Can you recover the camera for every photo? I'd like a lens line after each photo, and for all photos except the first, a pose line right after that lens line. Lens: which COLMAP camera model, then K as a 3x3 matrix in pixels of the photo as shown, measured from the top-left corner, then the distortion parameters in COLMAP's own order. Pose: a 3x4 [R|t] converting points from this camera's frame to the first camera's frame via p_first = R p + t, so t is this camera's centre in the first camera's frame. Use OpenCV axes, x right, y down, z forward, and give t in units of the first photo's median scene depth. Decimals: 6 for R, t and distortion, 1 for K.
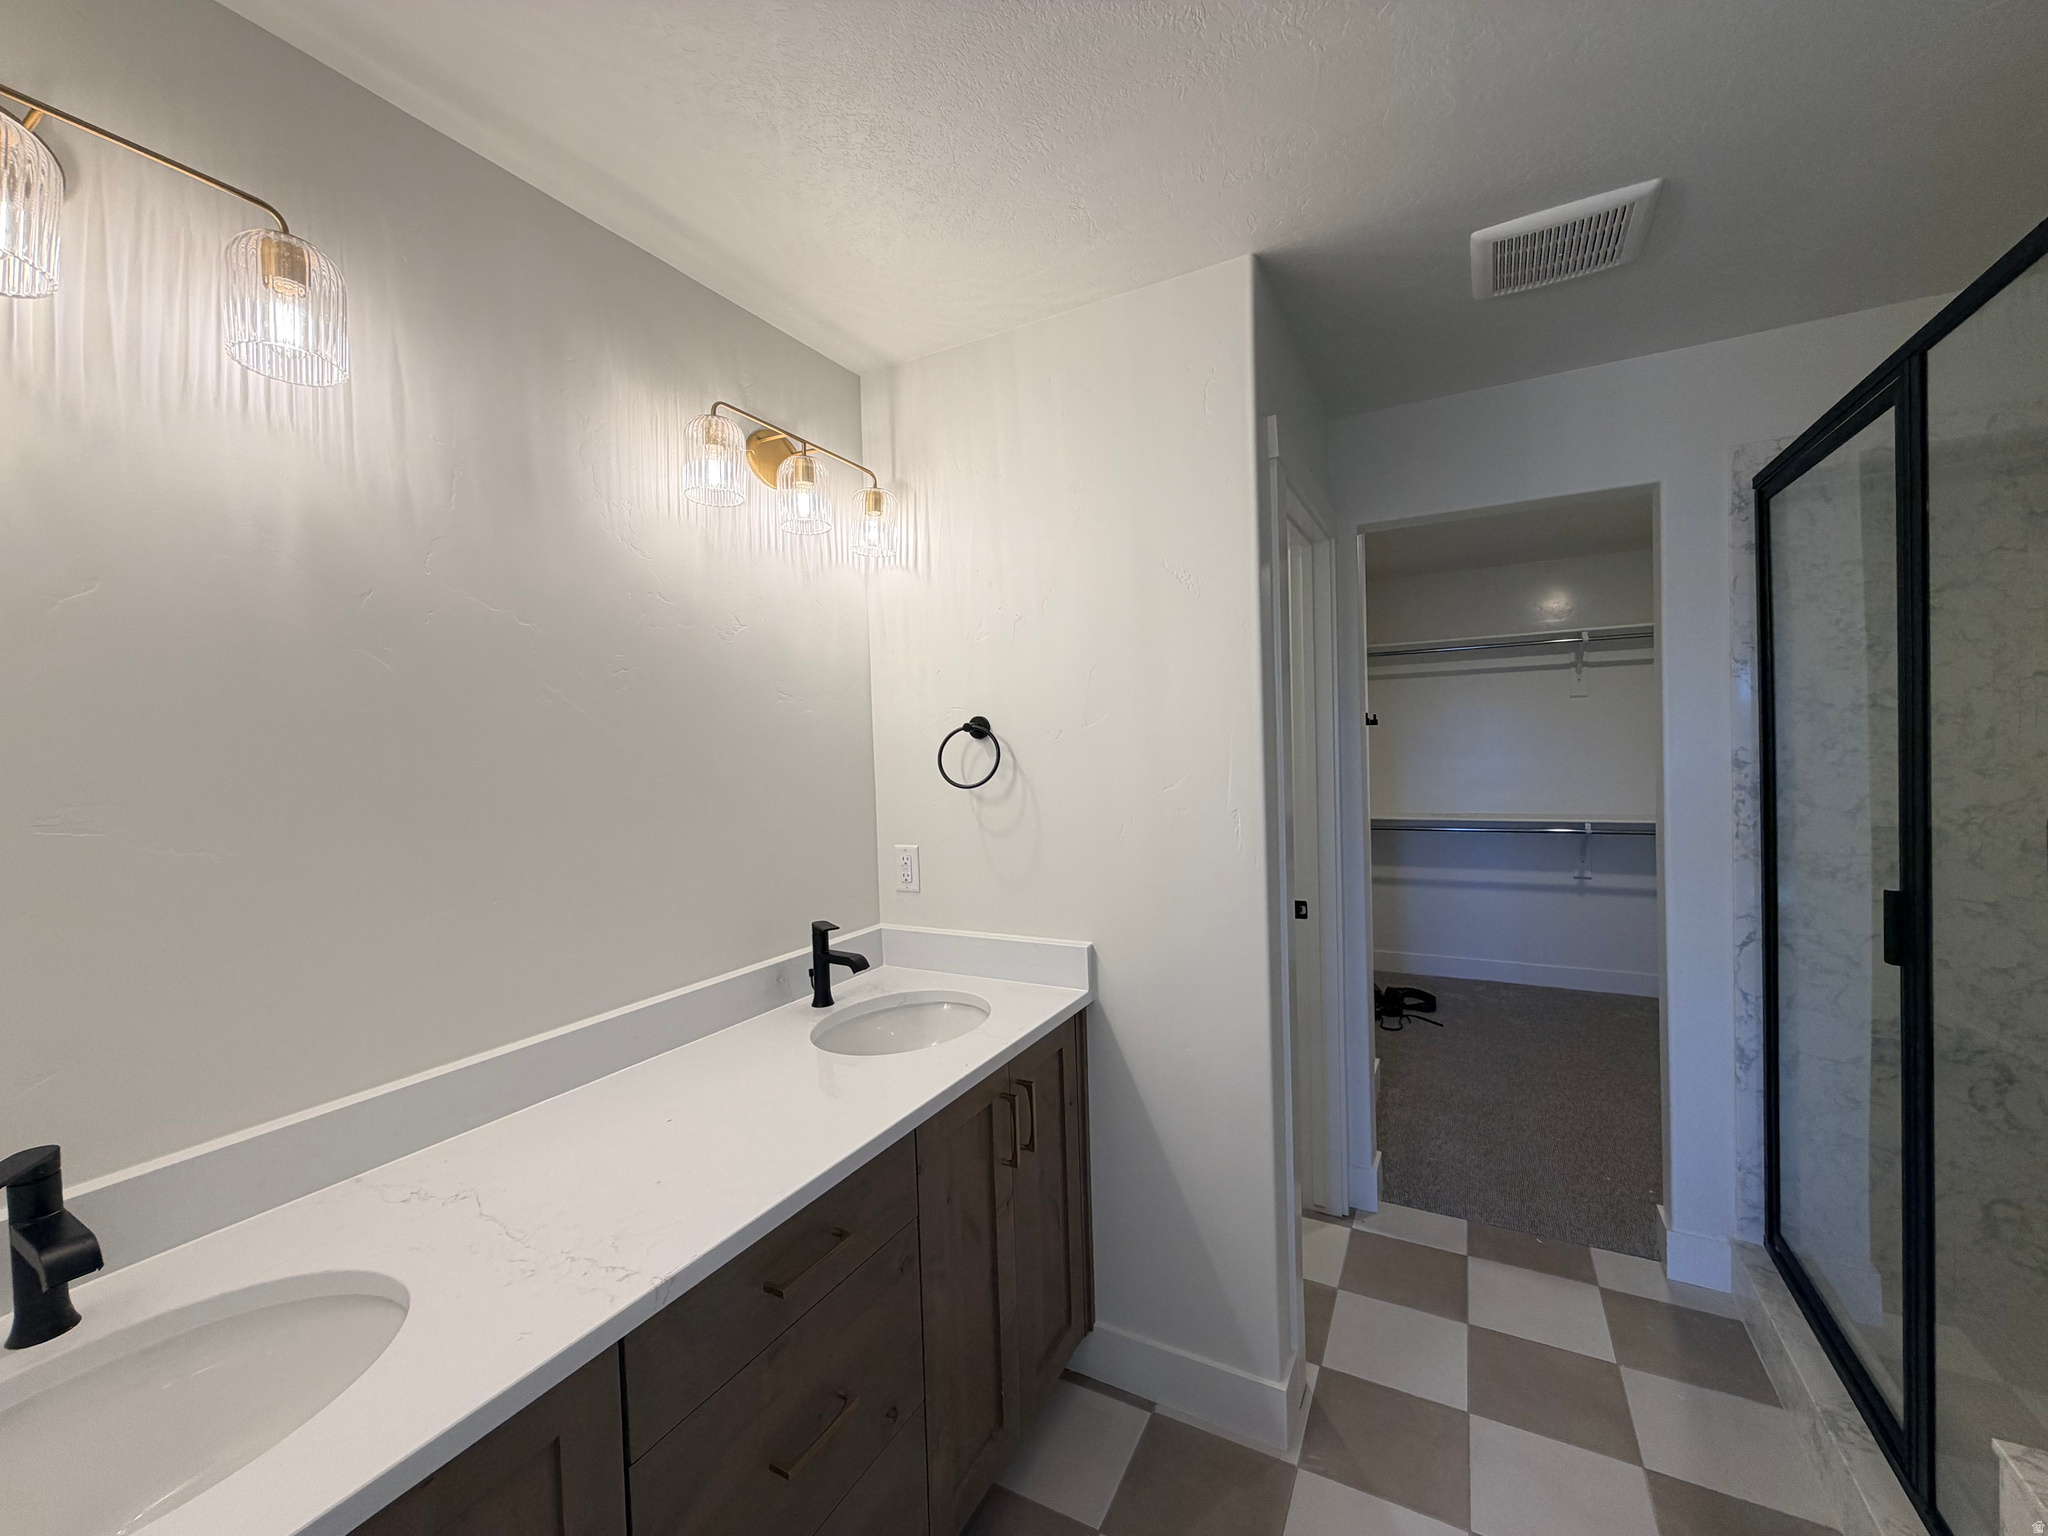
lens RADIAL K [[817.5, 0, 1011.1], [0, 817.5, 765.3], [0, 0, 1]] dist [-0.000704, 0.000082]
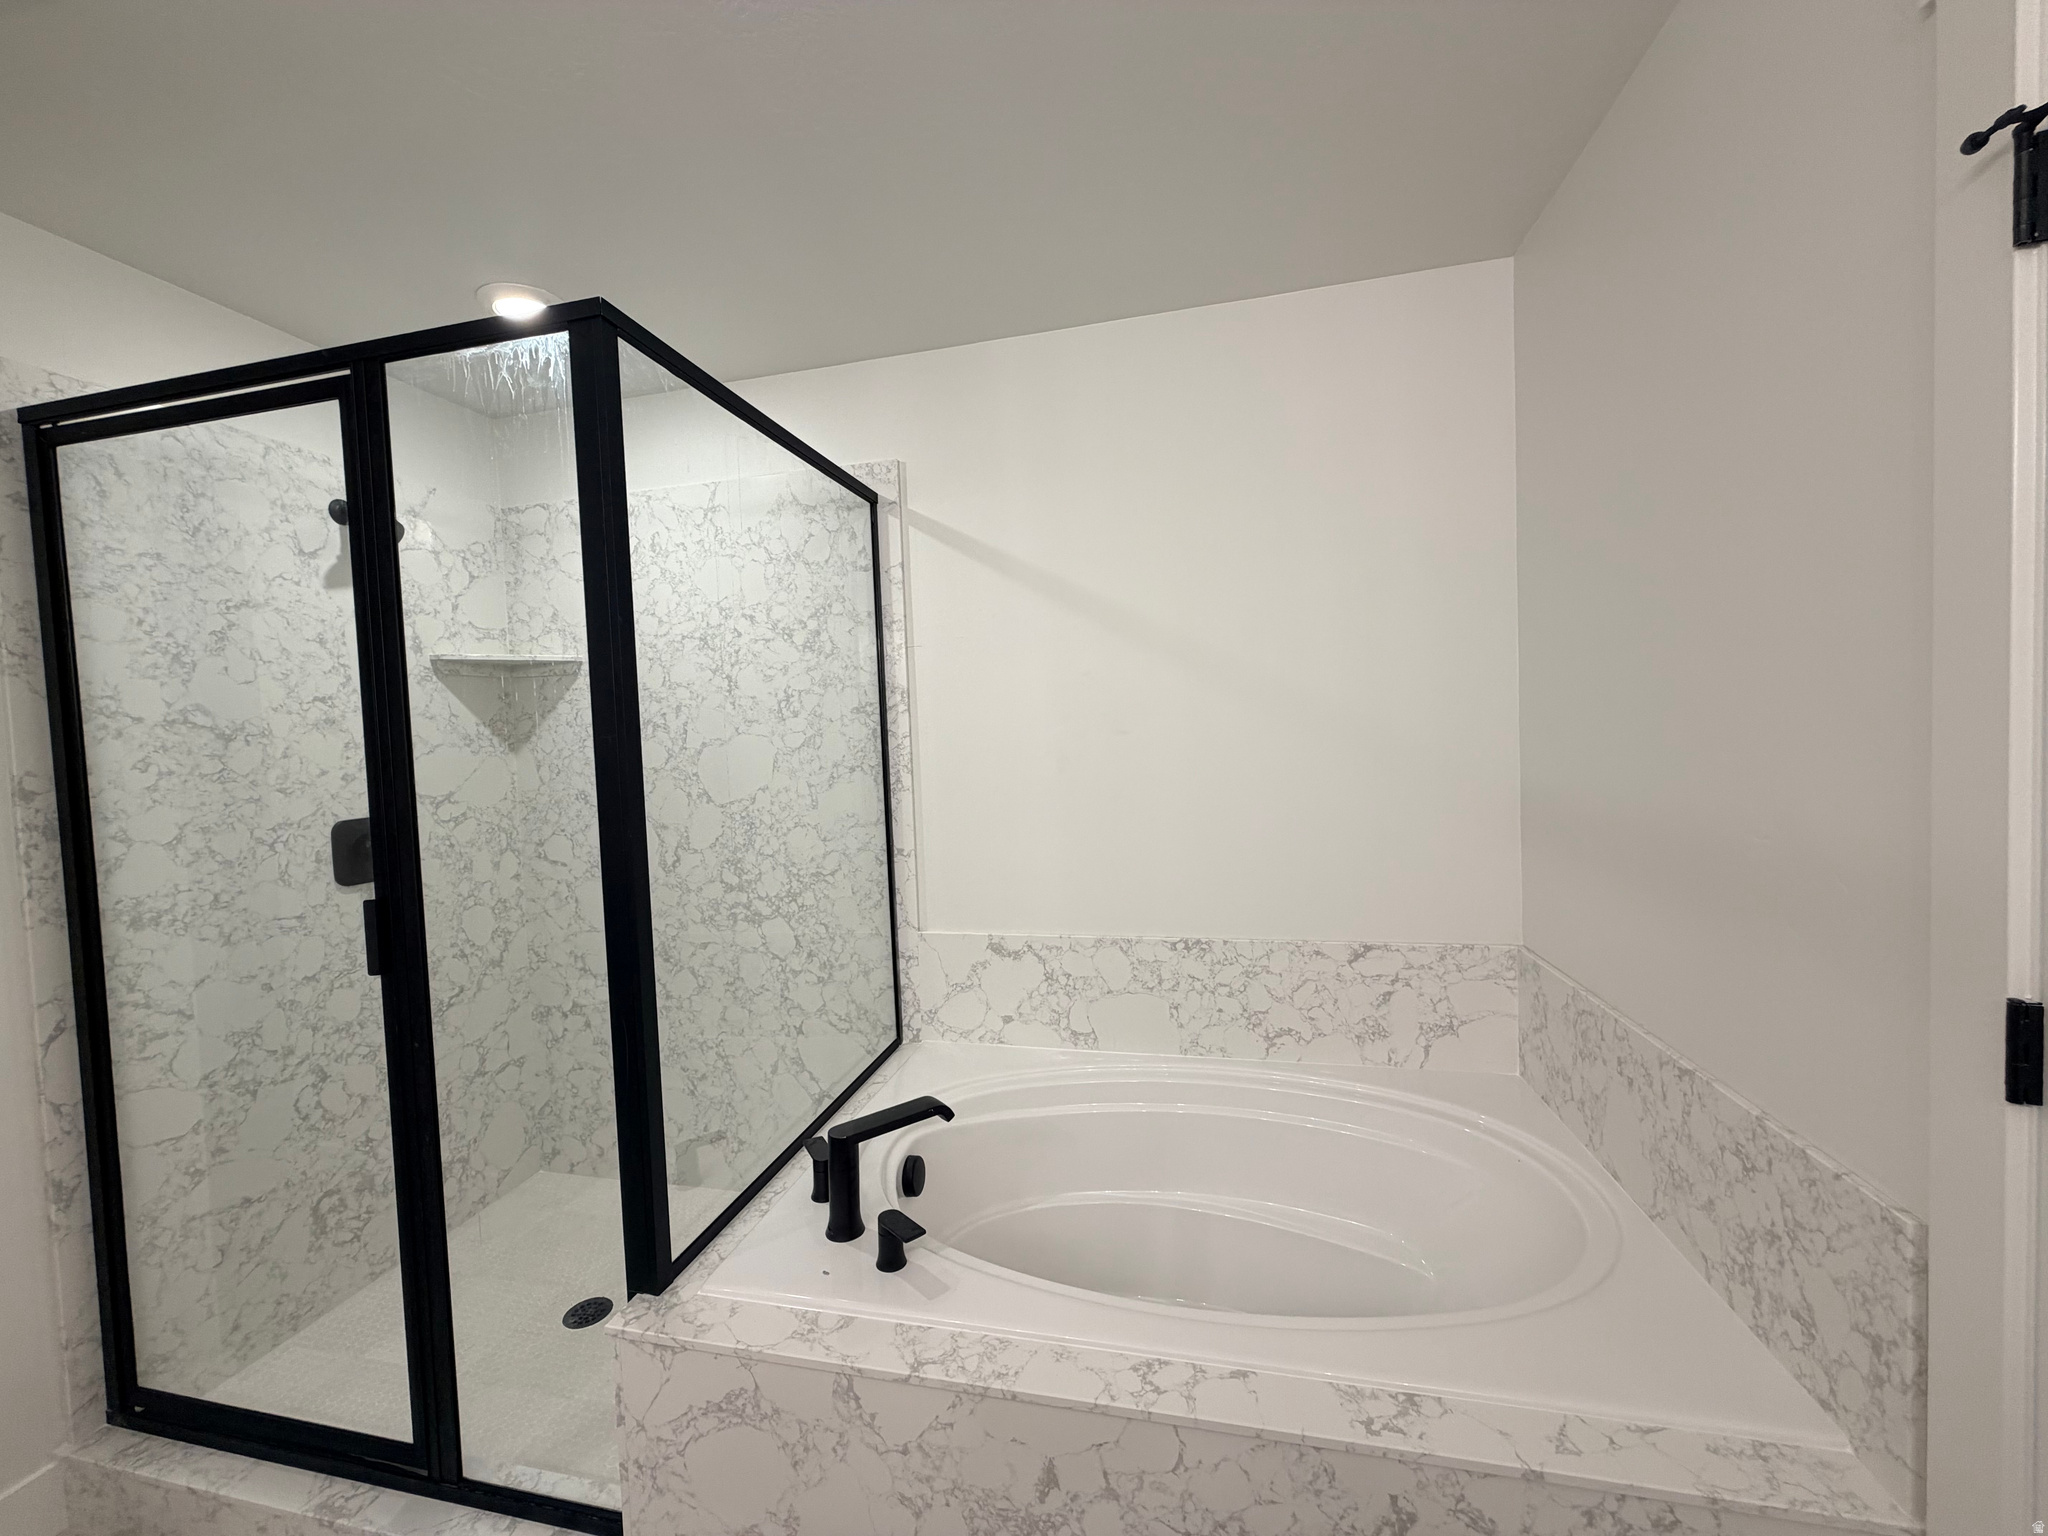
lens RADIAL K [[817.5, 0, 1011.1], [0, 817.5, 765.3], [0, 0, 1]] dist [-0.000704, 0.000082]
pose [[-0.265544, 0.004738, 0.964087, -0.043601], [0.068408, 0.997560, 0.013939, 0.022435], [-0.961669, 0.069653, -0.265221, 0.363048]]
